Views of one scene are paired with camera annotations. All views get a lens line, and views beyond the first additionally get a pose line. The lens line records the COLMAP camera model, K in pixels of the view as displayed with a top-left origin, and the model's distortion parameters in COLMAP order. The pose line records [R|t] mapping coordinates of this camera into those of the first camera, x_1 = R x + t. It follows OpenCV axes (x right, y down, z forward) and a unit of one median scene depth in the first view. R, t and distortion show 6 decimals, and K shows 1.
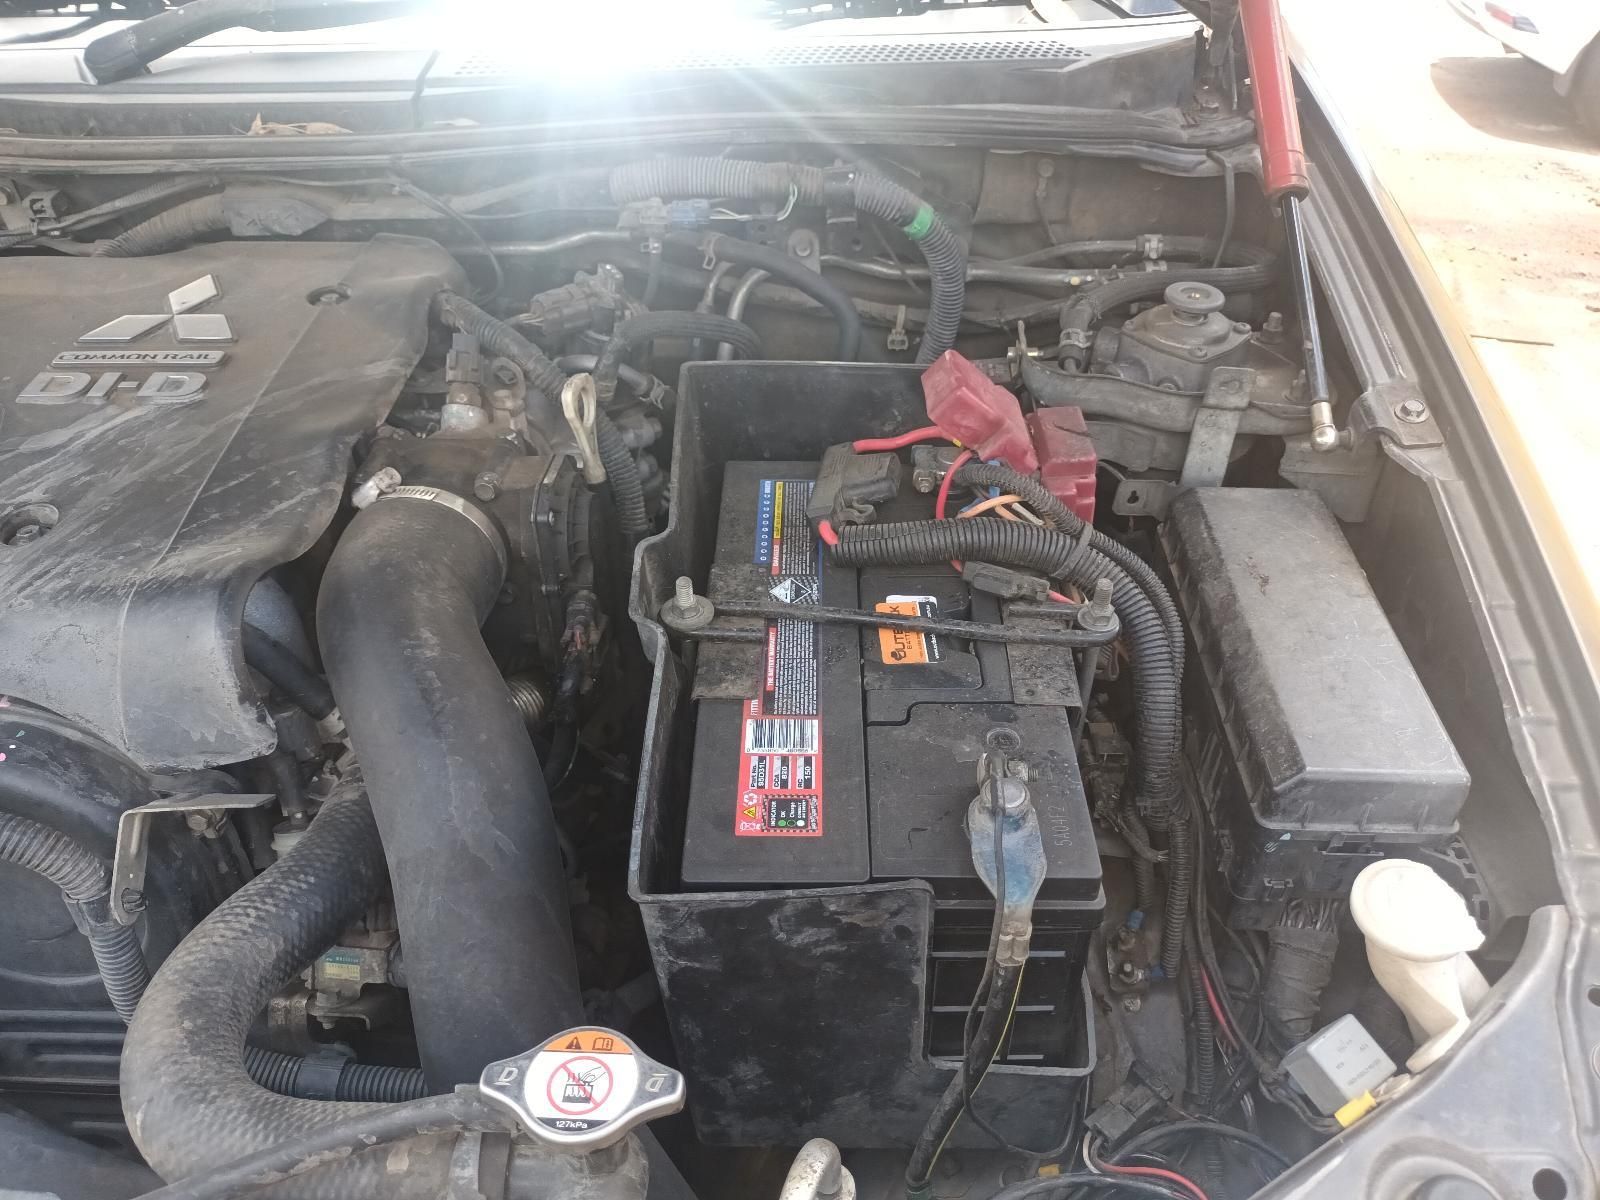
lens RADIAL K [[1214.2, 0, 788.8], [0, 1214.2, 606.2], [0, 0, 1]] dist [0.011363, -0.002350]
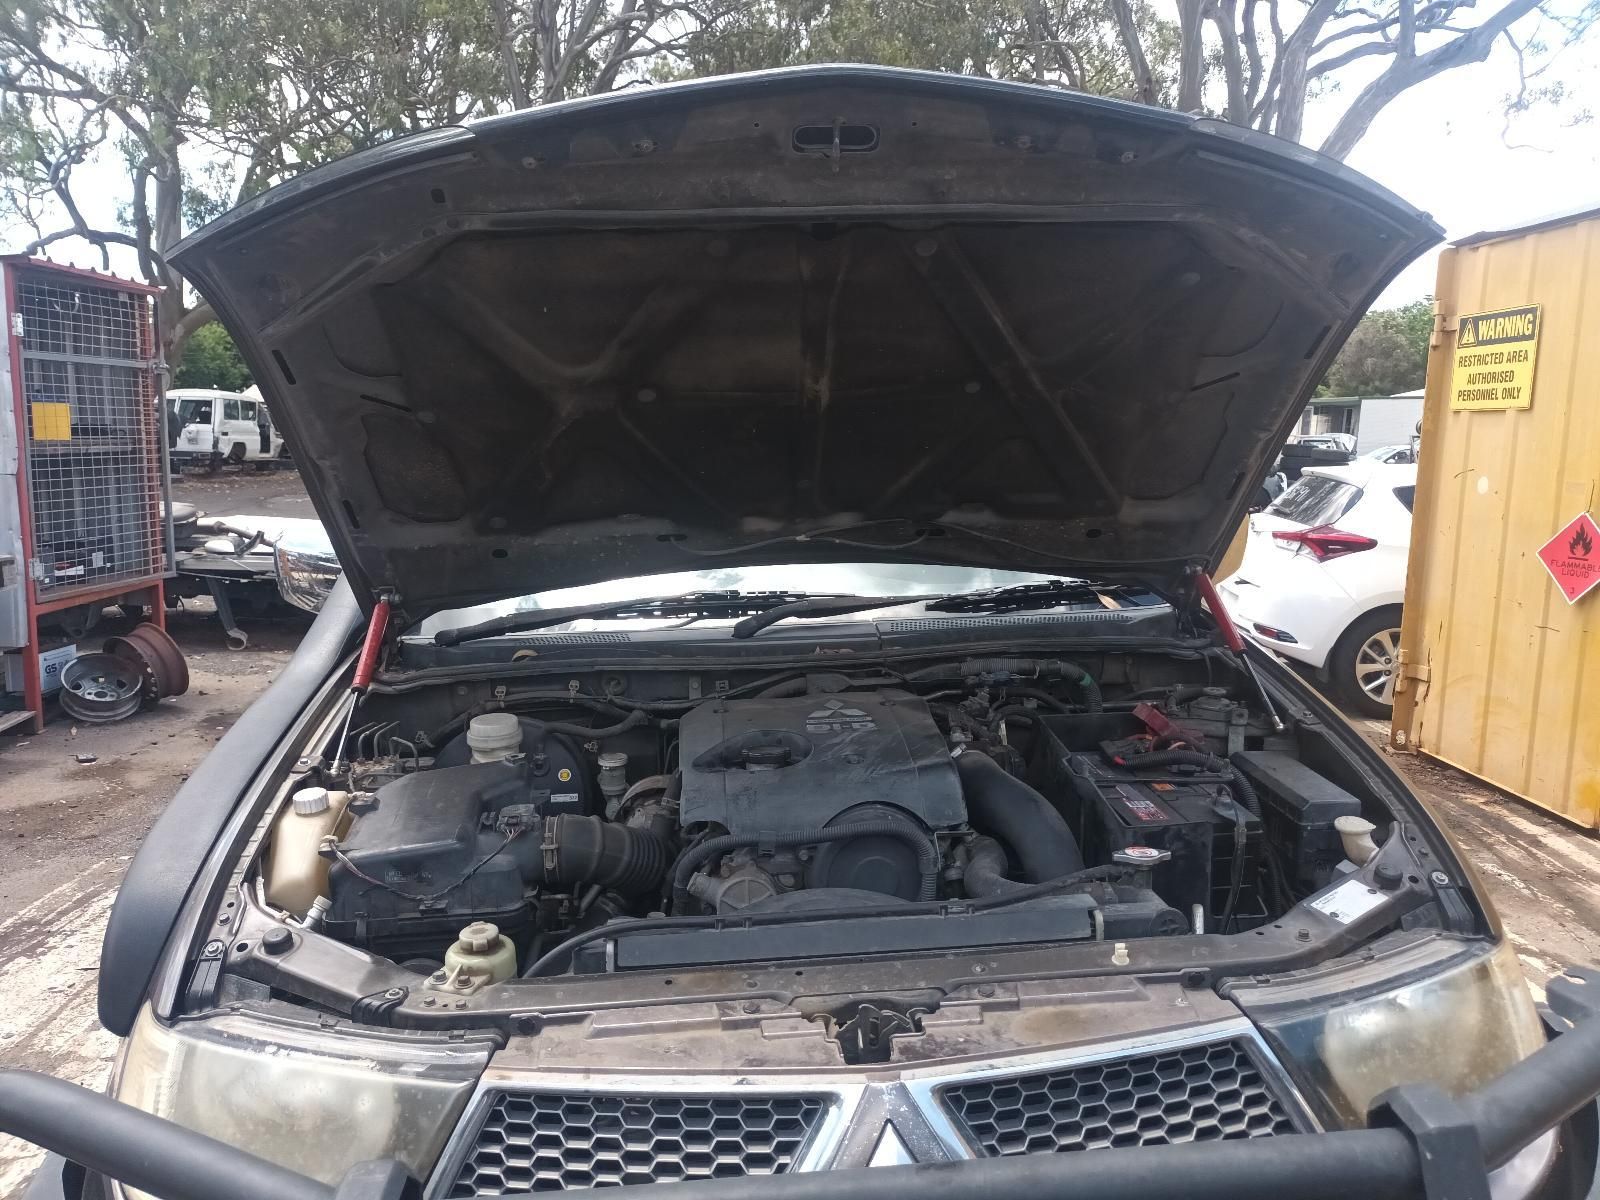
lens RADIAL K [[1214.2, 0, 788.8], [0, 1214.2, 606.2], [0, 0, 1]] dist [0.011363, -0.002350]
pose [[0.992751, -0.023594, 0.117847, -1.044950], [0.077257, 0.876398, -0.475350, 0.899416], [-0.092066, 0.481009, 0.871868, -1.526447]]
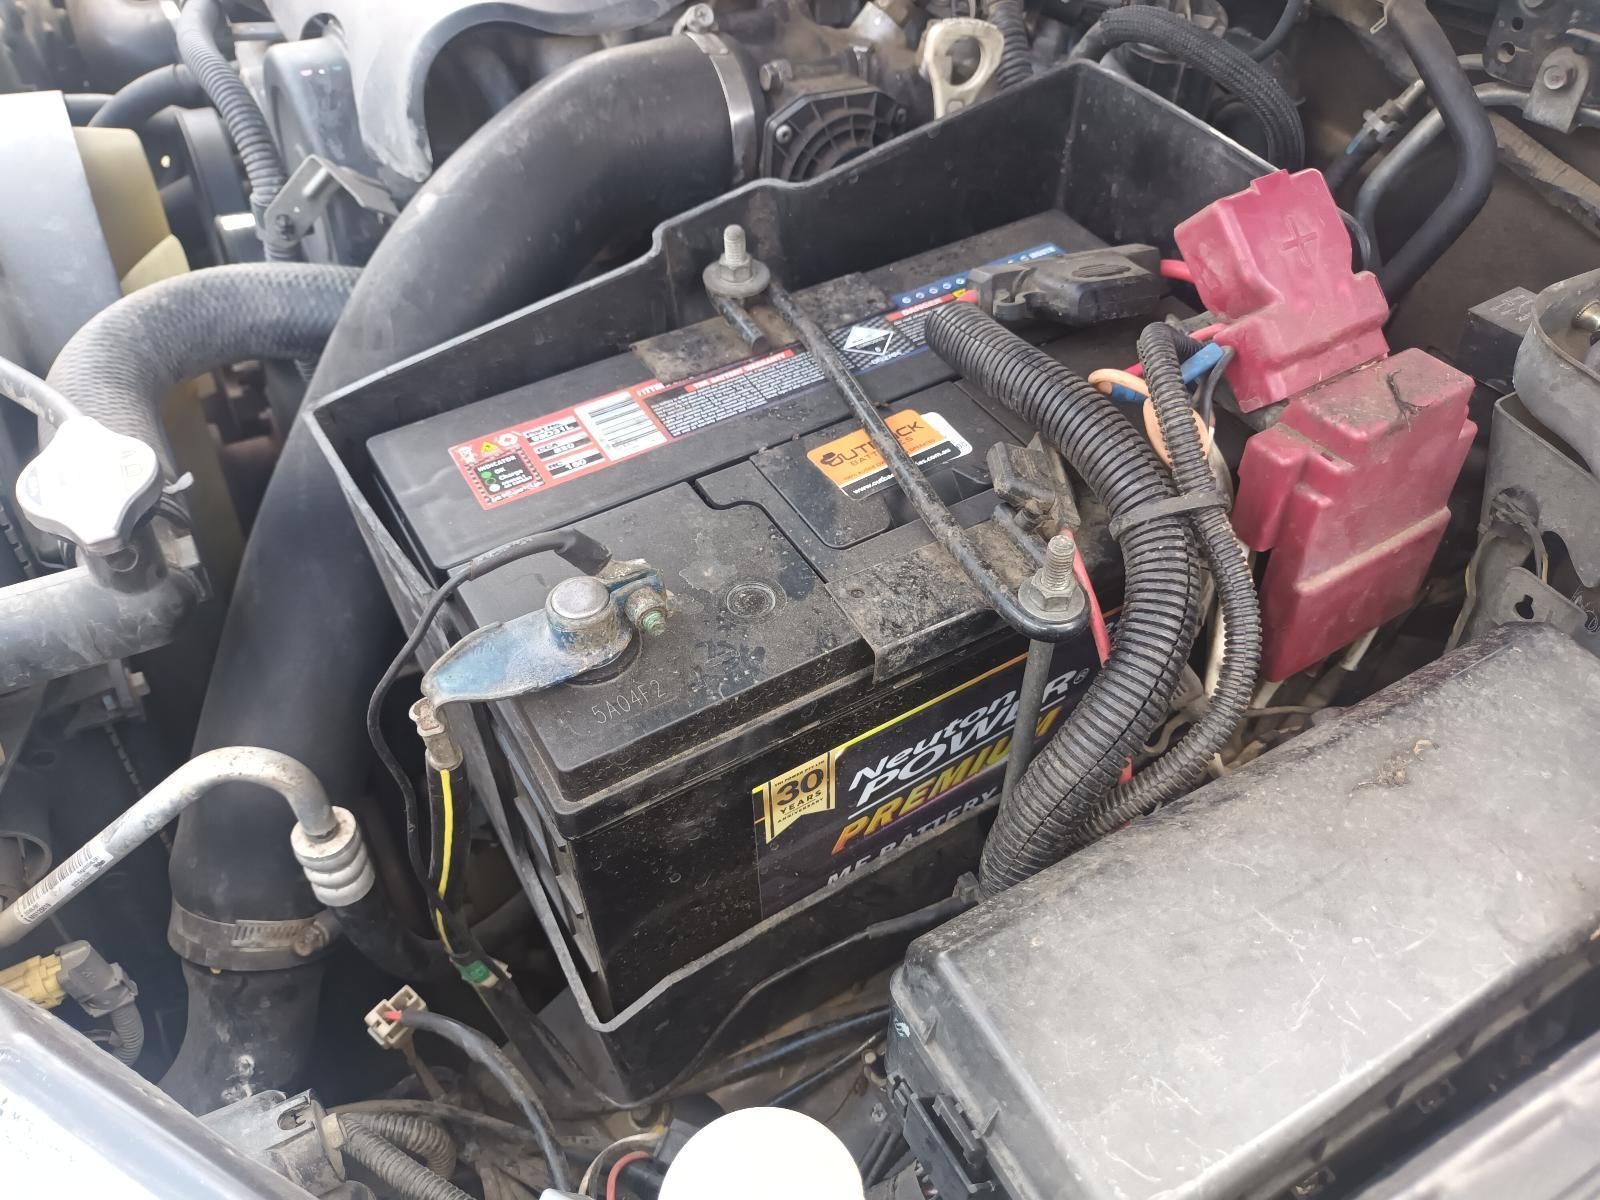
lens RADIAL K [[1214.2, 0, 788.8], [0, 1214.2, 606.2], [0, 0, 1]] dist [0.011363, -0.002350]
pose [[0.526639, 0.628151, -0.572781, 0.503536], [-0.544655, 0.766655, 0.339987, -0.113849], [0.652688, 0.132917, 0.745876, 0.435968]]
